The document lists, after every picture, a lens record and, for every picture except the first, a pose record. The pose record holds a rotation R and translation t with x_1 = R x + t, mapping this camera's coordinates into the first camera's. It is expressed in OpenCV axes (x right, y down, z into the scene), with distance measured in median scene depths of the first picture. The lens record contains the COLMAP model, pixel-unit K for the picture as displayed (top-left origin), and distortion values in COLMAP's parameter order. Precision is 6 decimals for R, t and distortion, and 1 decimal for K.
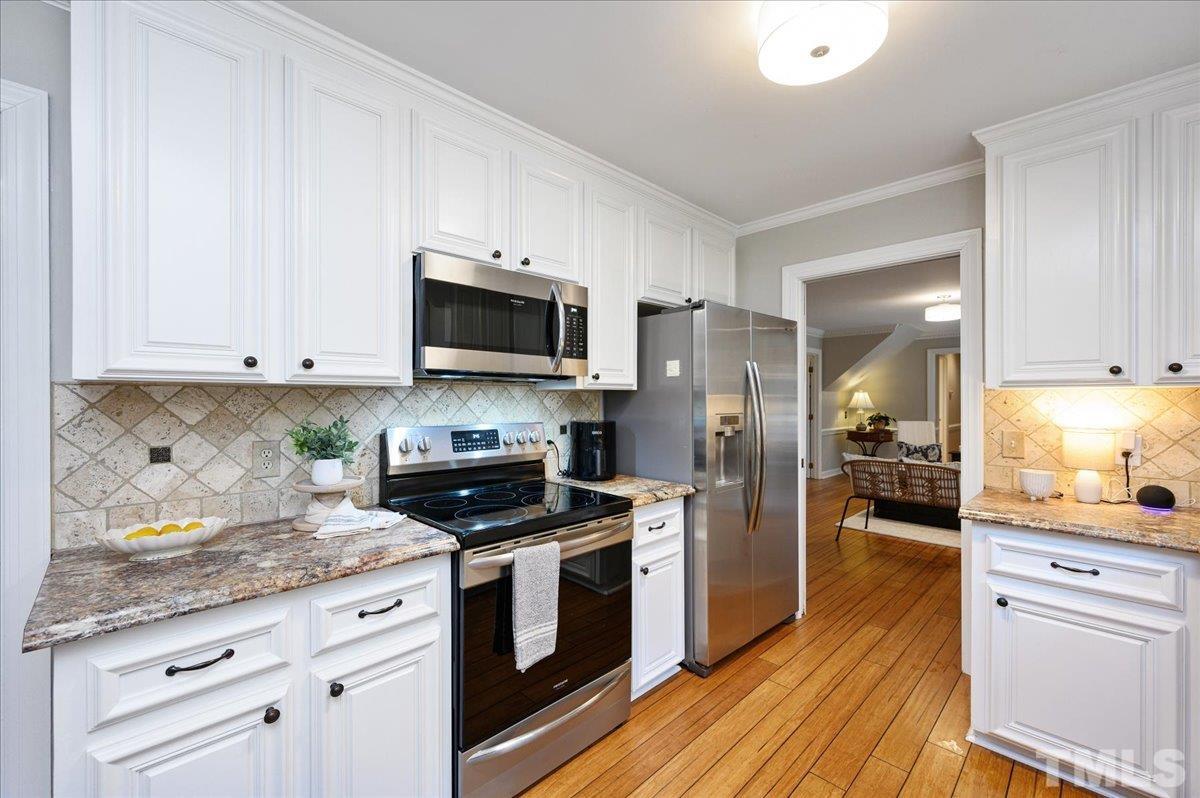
lens RADIAL K [[494.2, 0, 588.6], [0, 494.2, 399.0], [0, 0, 1]] dist [-0.001673, 0.000374]
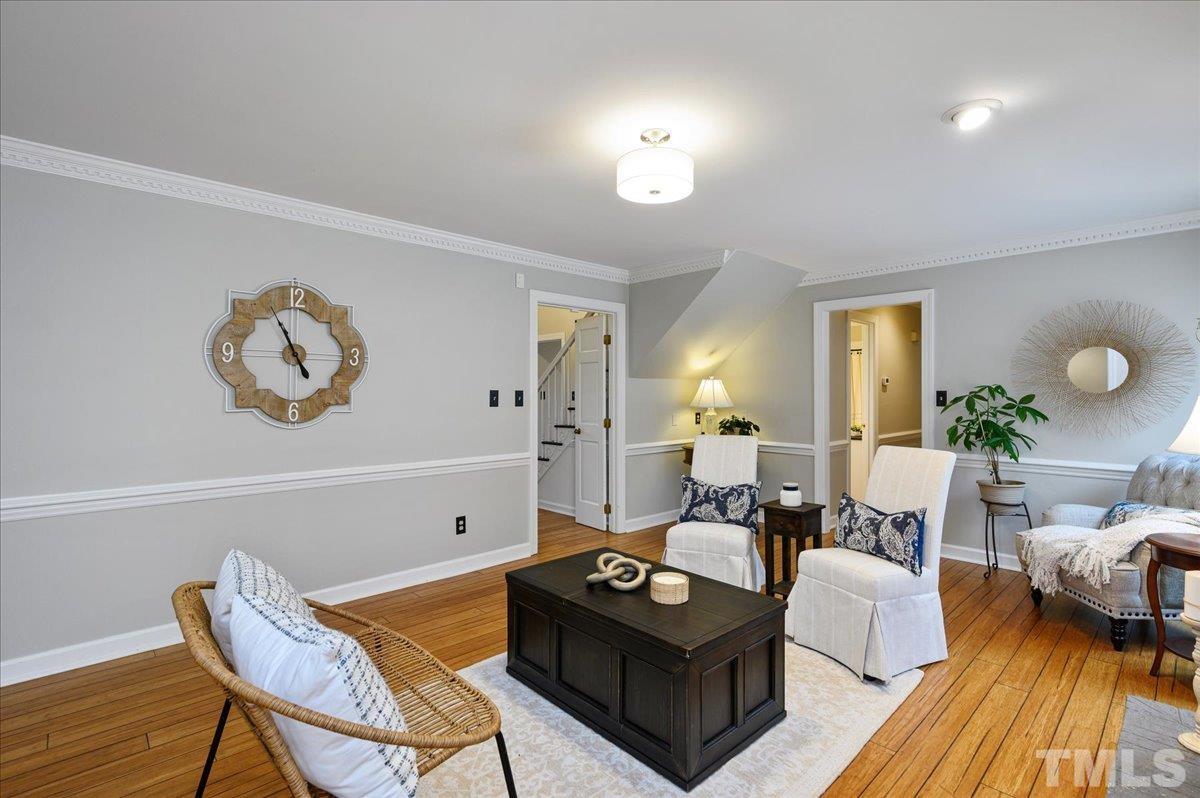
lens RADIAL K [[560.4, 0, 597.7], [0, 560.4, 393.0], [0, 0, 1]] dist [0.005818, 0.000548]
pose [[0.999943, -0.002191, -0.010475, 1.424899], [0.002209, 0.999996, 0.001711, 0.001543], [0.010471, -0.001734, 0.999944, 1.138599]]
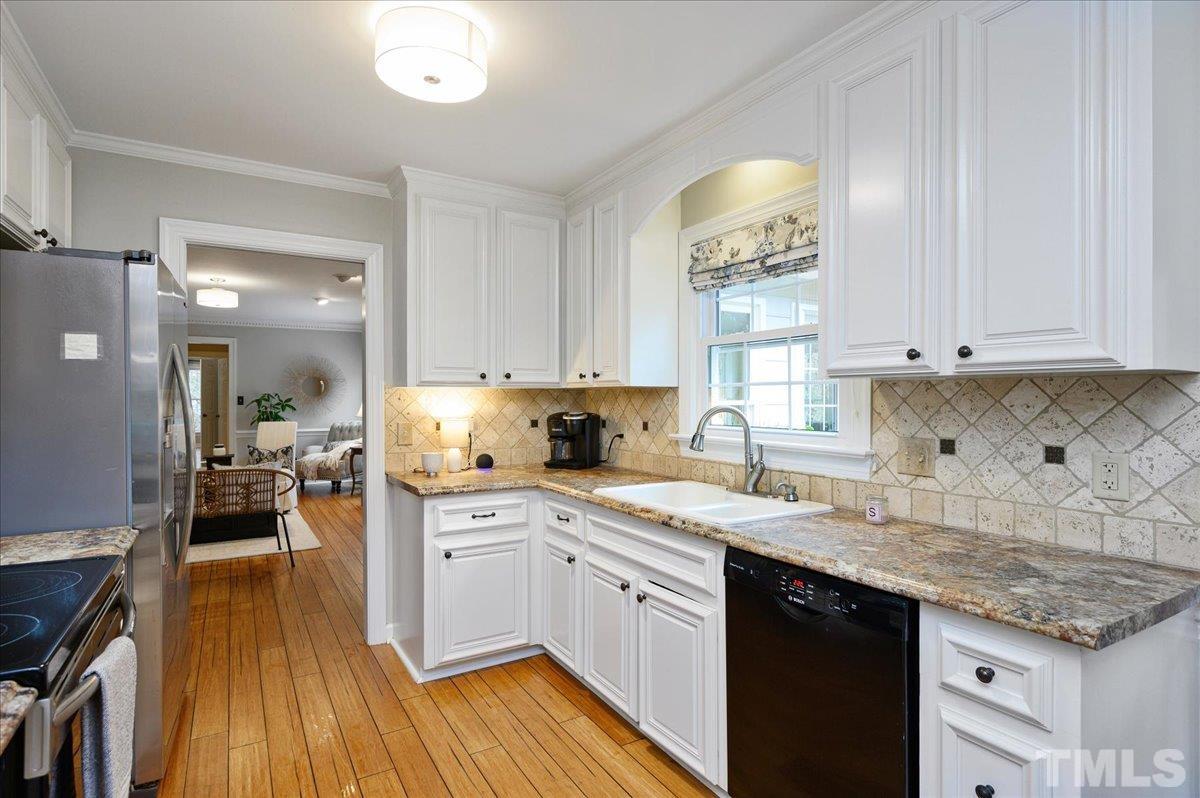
lens RADIAL K [[620.7, 0, 597.3], [0, 620.7, 397.4], [0, 0, 1]] dist [0.022525, 0.000104]
pose [[0.228091, -0.001969, 0.973638, -0.450845], [0.000202, 0.999998, 0.001975, 0.000543], [-0.973640, -0.000253, 0.228091, 0.181626]]
